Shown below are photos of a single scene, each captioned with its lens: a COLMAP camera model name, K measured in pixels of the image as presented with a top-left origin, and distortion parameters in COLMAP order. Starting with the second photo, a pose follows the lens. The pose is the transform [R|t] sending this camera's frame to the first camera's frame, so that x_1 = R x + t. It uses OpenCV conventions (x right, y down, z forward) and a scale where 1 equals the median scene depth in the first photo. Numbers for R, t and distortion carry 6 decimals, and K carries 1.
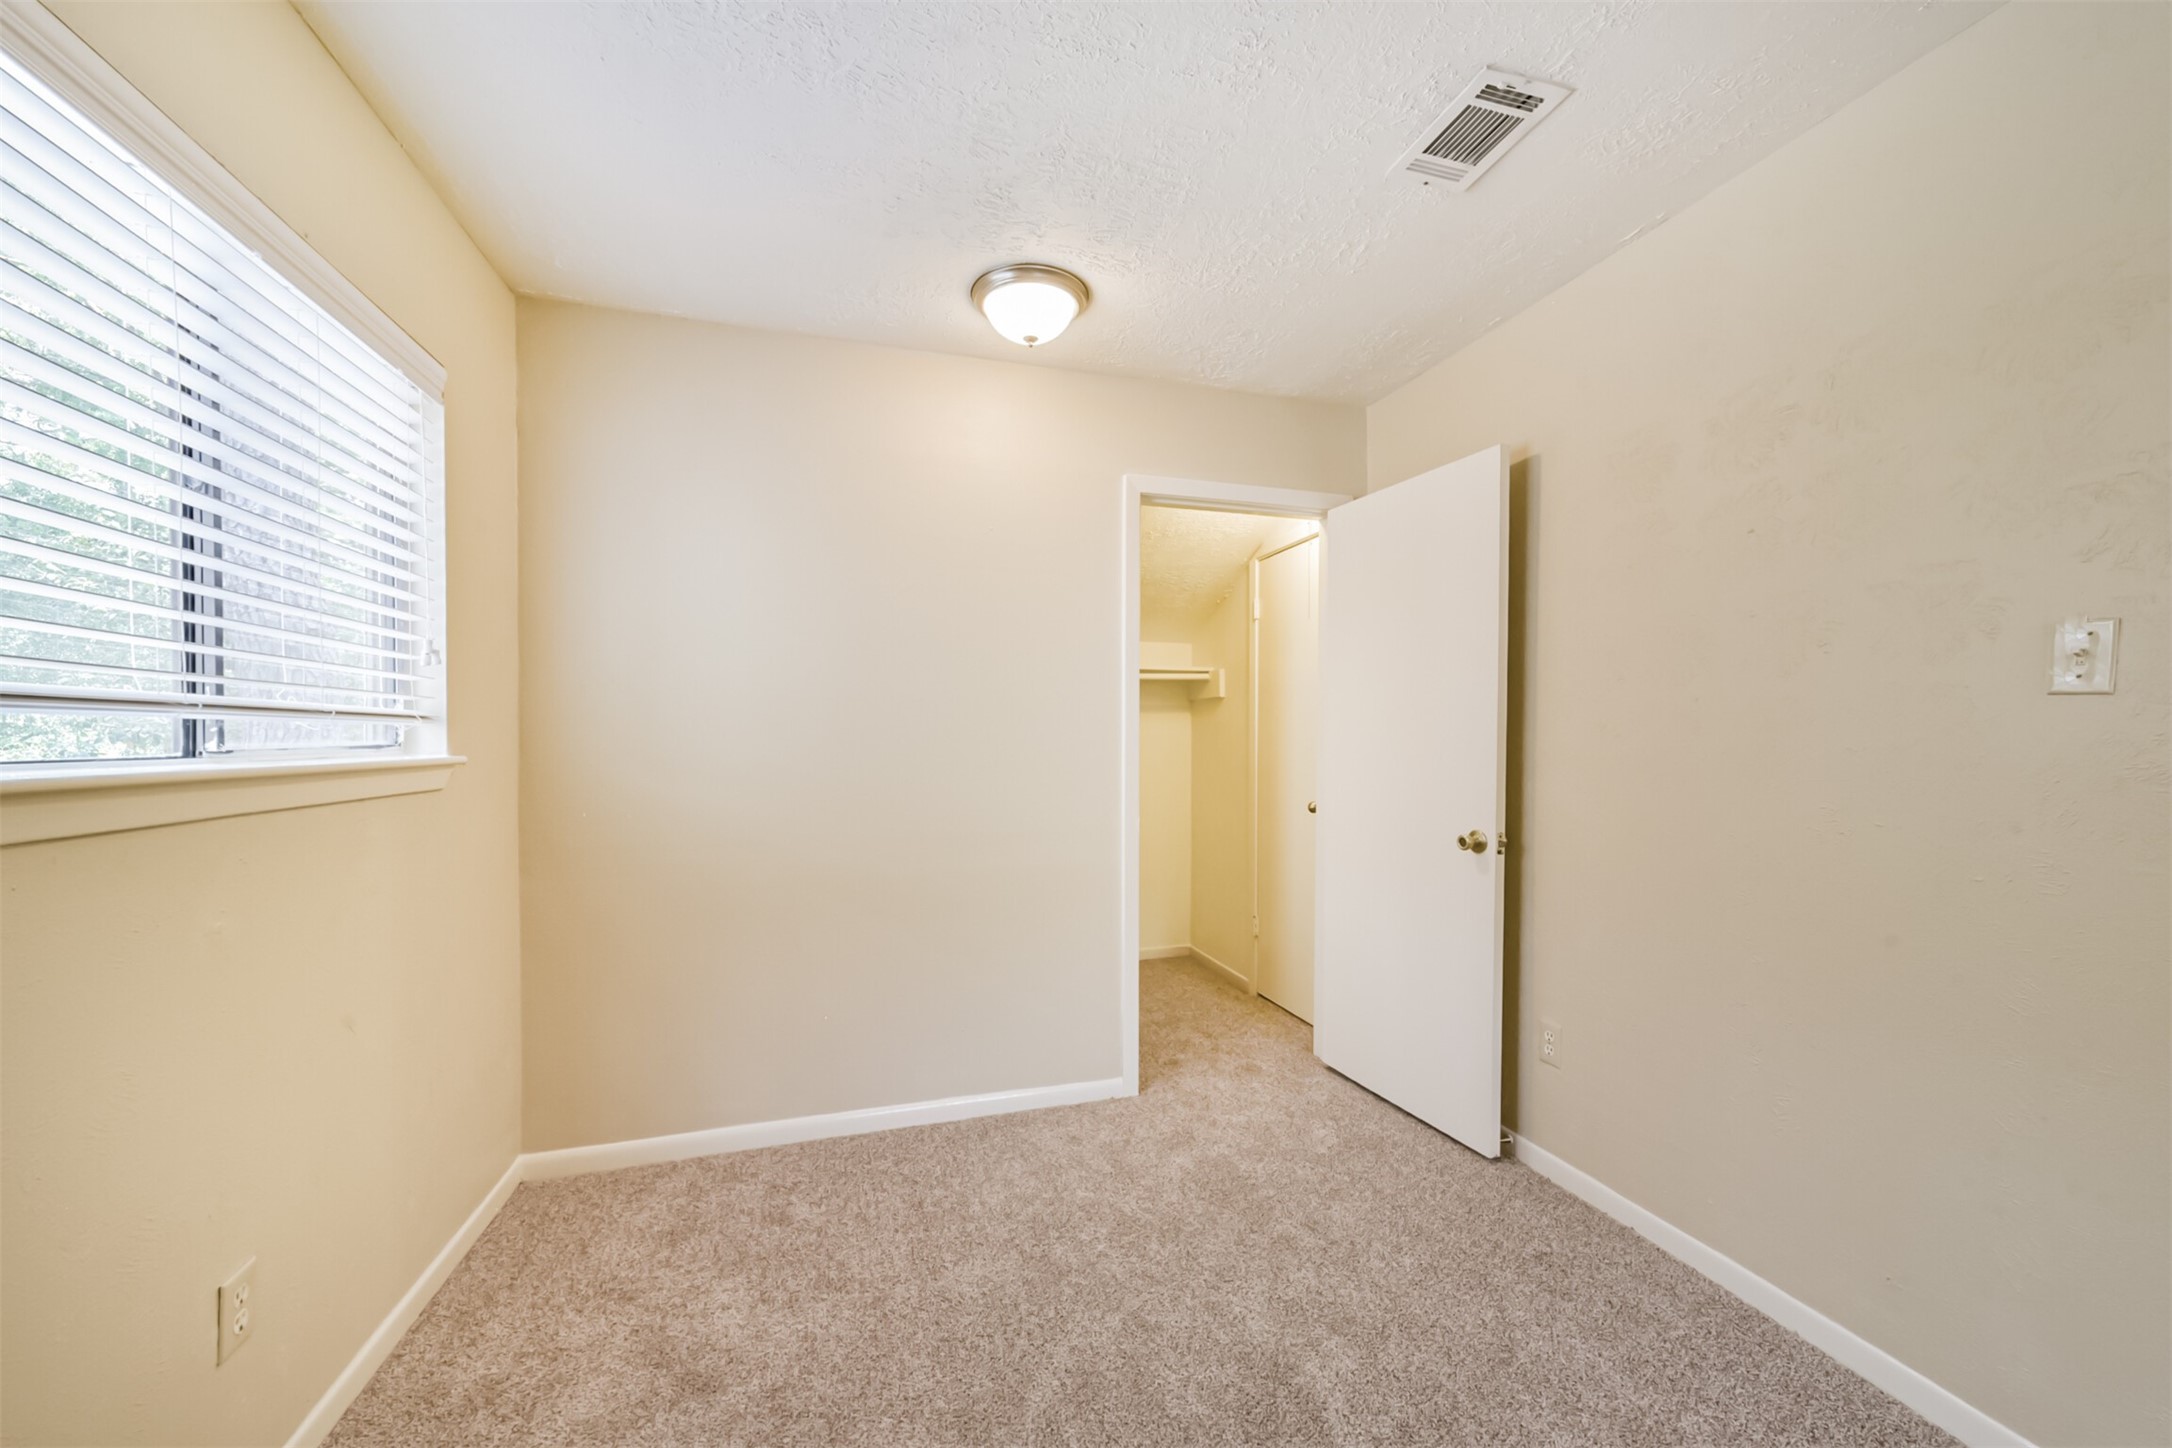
lens RADIAL K [[854.7, 0, 1072.8], [0, 854.7, 726.8], [0, 0, 1]] dist [-0.024617, 0.007749]
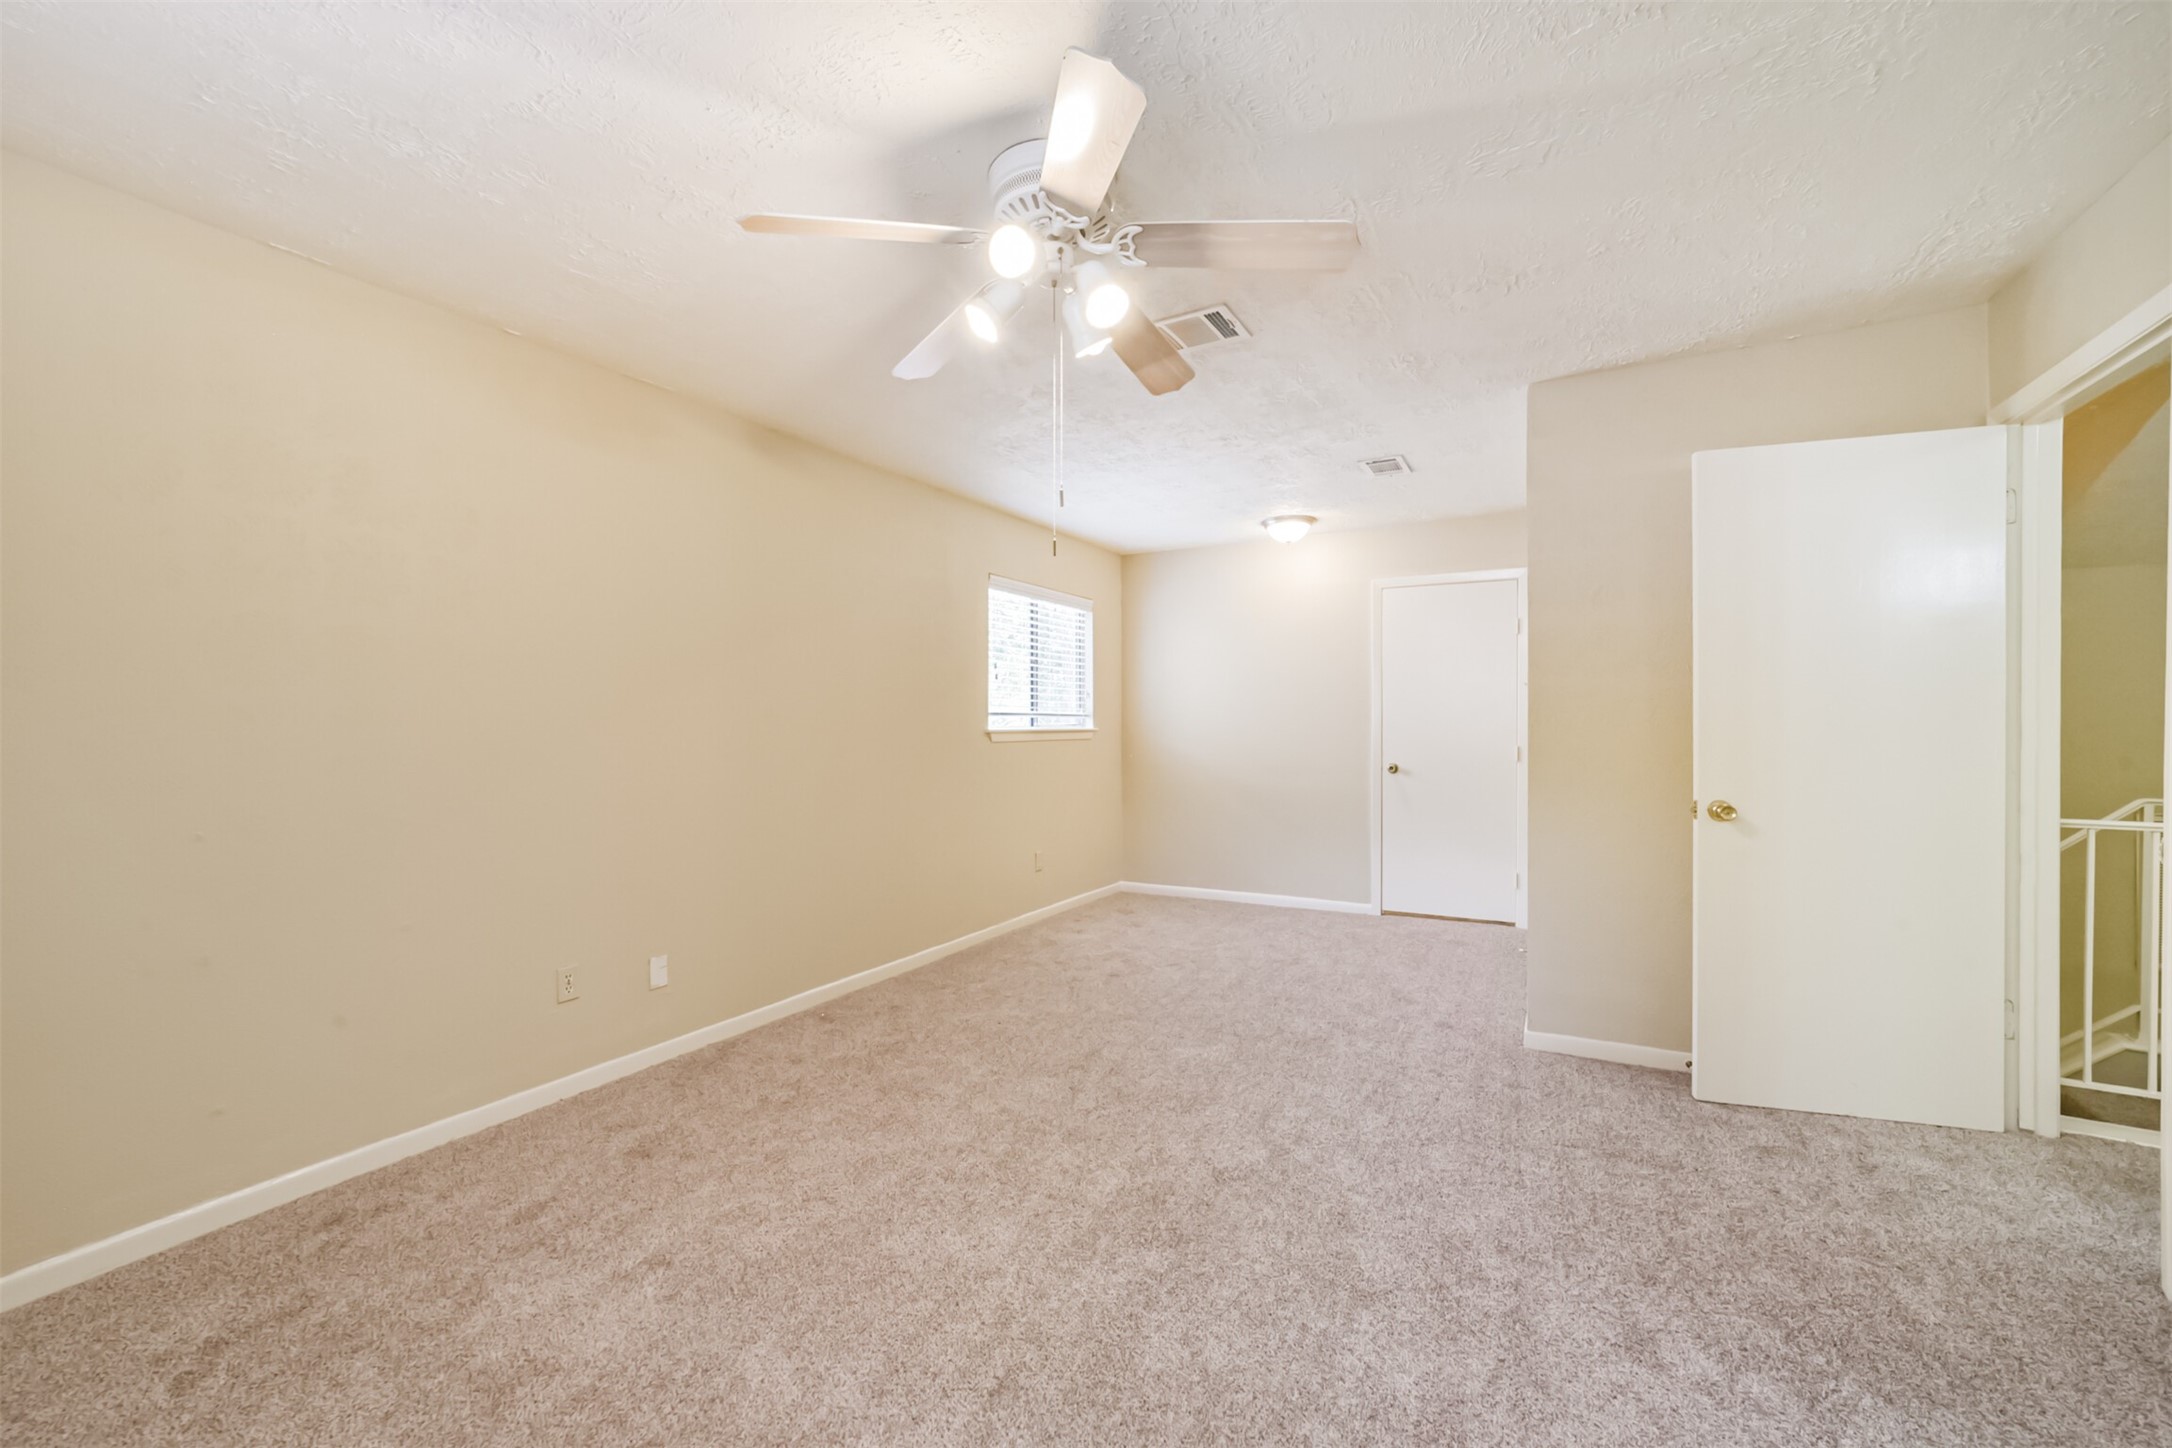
lens RADIAL K [[854.7, 0, 1063.7], [0, 854.7, 718.7], [0, 0, 1]] dist [-0.024617, 0.007749]
pose [[0.691456, -0.006355, -0.722390, 1.443363], [0.010770, 0.999941, 0.001512, -0.003975], [0.722338, -0.008825, 0.691484, -1.238453]]
